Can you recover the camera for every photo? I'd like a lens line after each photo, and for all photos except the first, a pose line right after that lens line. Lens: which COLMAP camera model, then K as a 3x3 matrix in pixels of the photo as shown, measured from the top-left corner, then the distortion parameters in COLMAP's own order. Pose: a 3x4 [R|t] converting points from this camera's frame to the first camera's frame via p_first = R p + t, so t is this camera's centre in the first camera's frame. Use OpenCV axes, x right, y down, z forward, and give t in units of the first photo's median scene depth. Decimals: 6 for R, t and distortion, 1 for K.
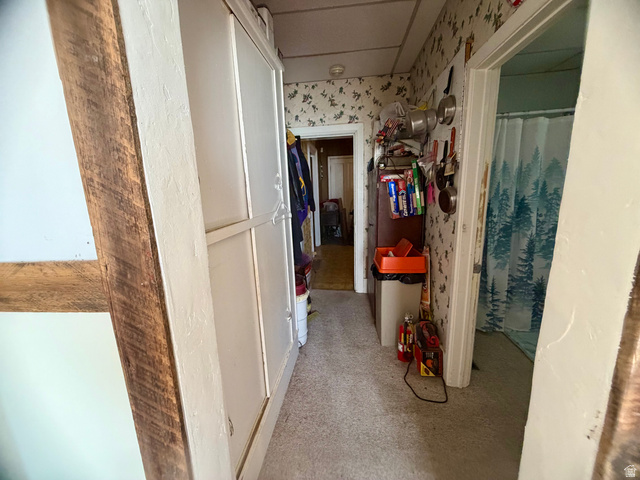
lens RADIAL K [[257.2, 0, 318.7], [0, 257.2, 238.8], [0, 0, 1]] dist [-0.002964, 0.000061]
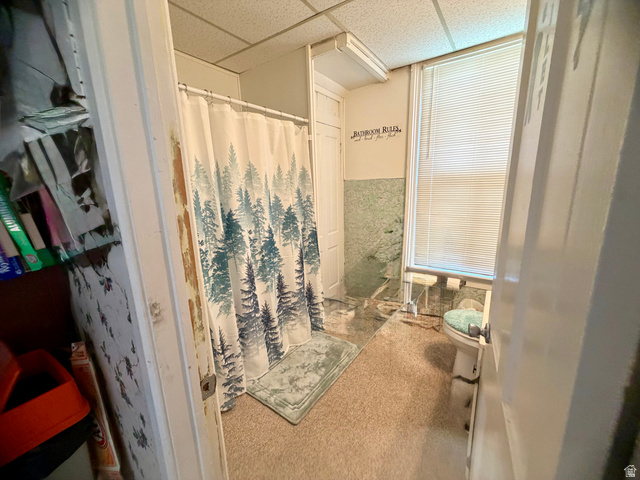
lens RADIAL K [[257.2, 0, 319.6], [0, 257.2, 242.9], [0, 0, 1]] dist [-0.002964, 0.000061]
pose [[0.471689, -0.164068, 0.866367, 0.256856], [0.188682, 0.978559, 0.082587, -0.084824], [-0.861341, 0.124513, 0.492532, 0.415065]]
